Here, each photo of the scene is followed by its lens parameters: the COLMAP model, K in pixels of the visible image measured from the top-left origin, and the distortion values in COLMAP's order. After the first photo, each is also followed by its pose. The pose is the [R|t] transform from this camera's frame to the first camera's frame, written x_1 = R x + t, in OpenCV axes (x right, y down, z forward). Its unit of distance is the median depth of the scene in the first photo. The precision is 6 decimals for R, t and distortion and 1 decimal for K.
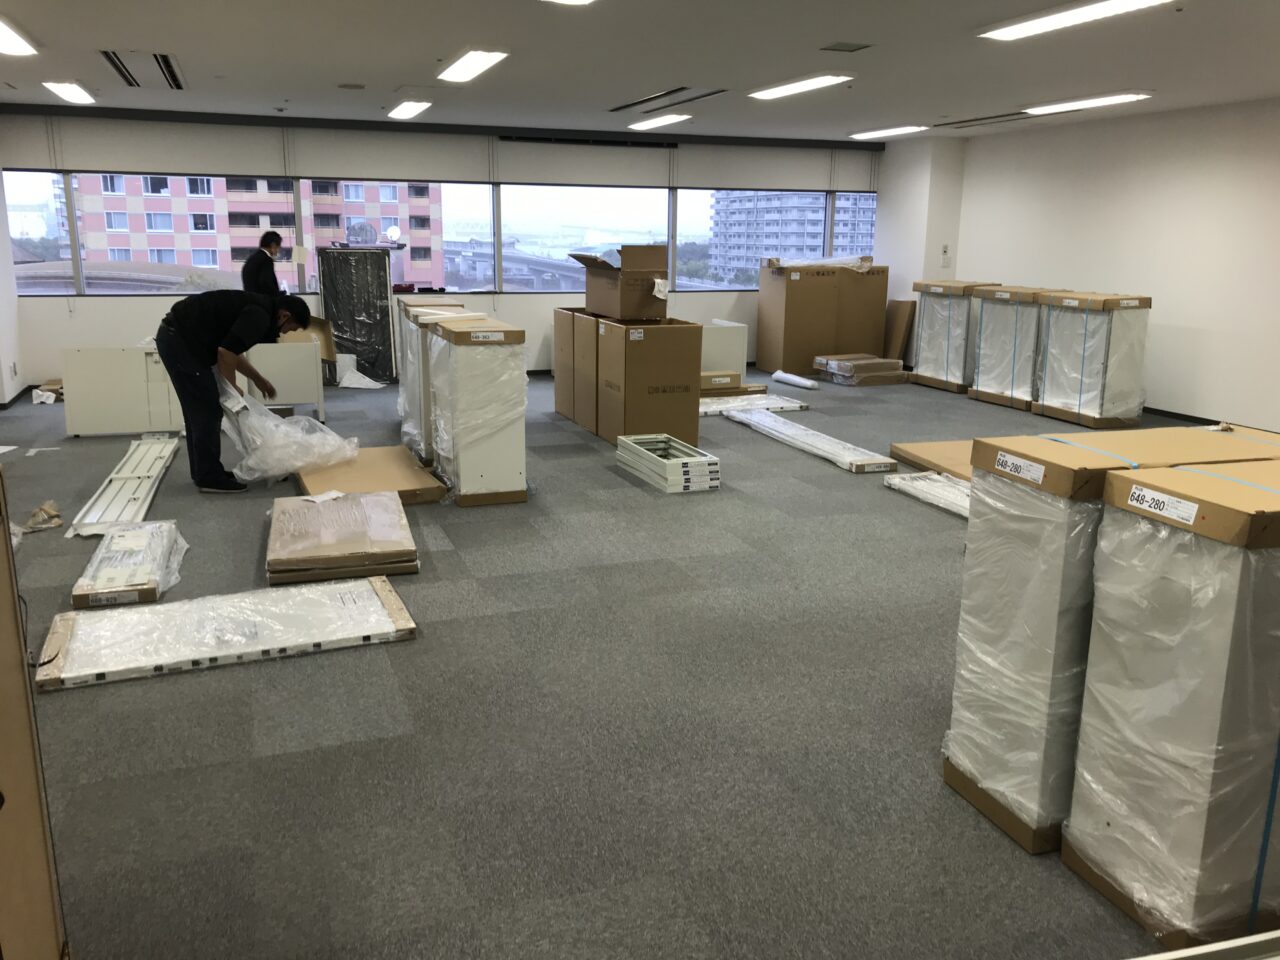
lens RADIAL K [[1044.7, 0, 635.0], [0, 1044.7, 479.1], [0, 0, 1]] dist [0.028170, -0.032281]
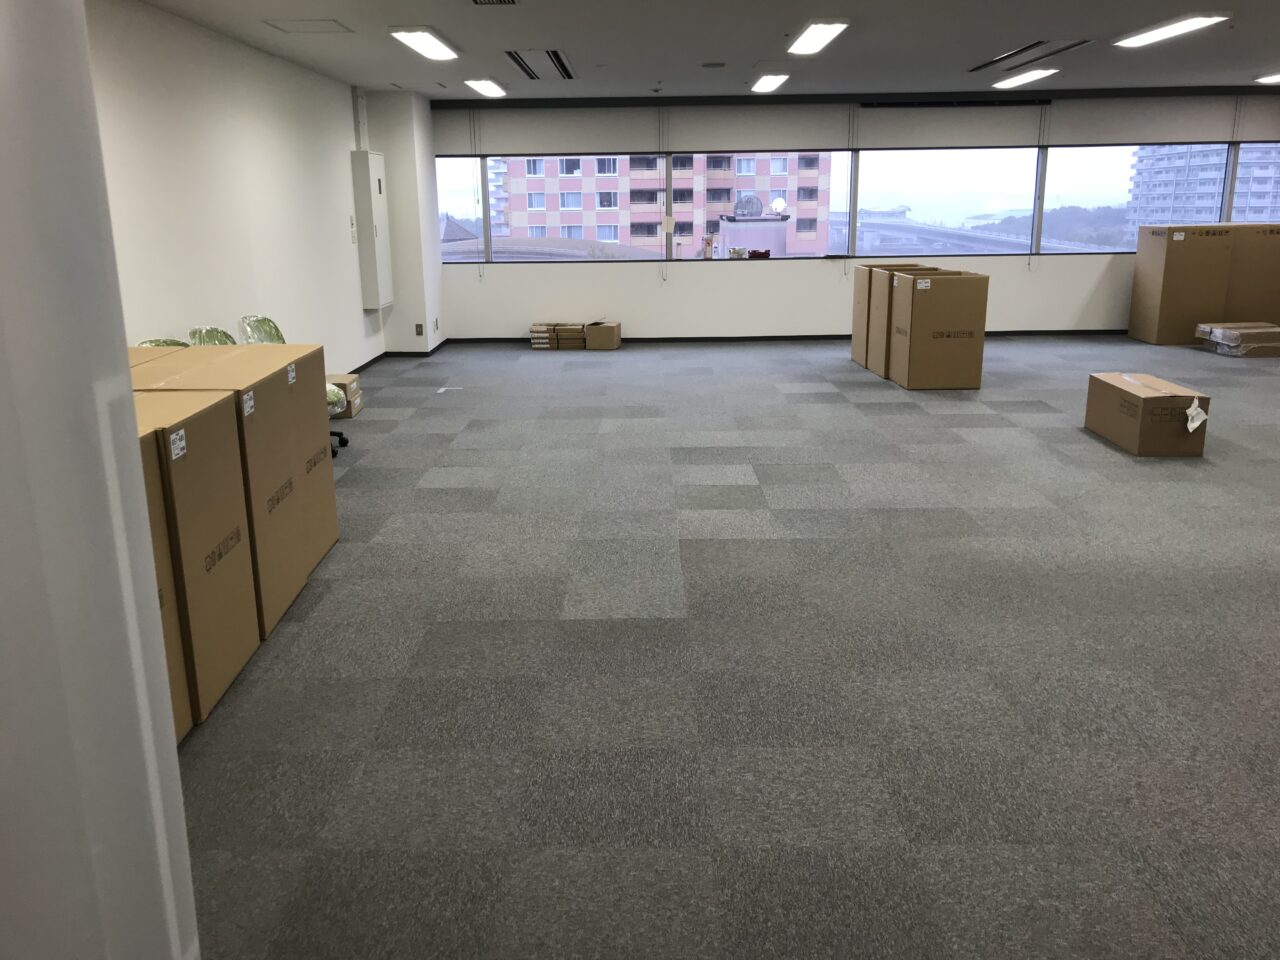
lens RADIAL K [[1044.7, 0, 633.9], [0, 1044.7, 478.4], [0, 0, 1]] dist [0.028170, -0.032281]
pose [[0.936037, 0.065795, -0.345697, 0.063586], [-0.057019, 0.997741, 0.035508, 0.021933], [0.347253, -0.013526, 0.937674, -0.061884]]
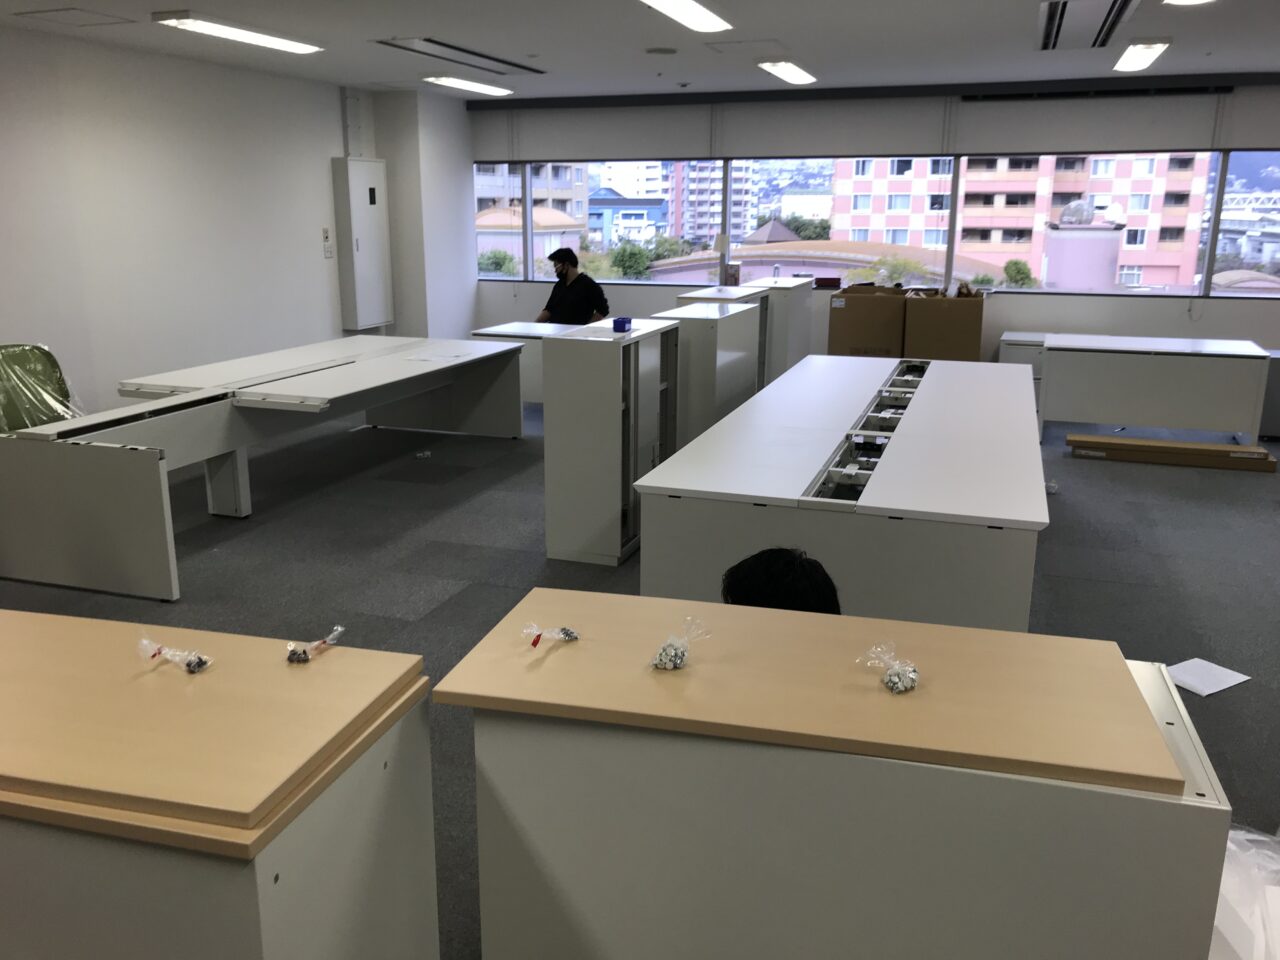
lens RADIAL K [[1044.7, 0, 639.3], [0, 1044.7, 485.4], [0, 0, 1]] dist [0.028170, -0.032281]
pose [[0.777735, 0.152597, -0.609788, 0.333790], [-0.137559, 0.987890, 0.071770, -0.090948], [0.613356, 0.028064, 0.789308, 0.357717]]
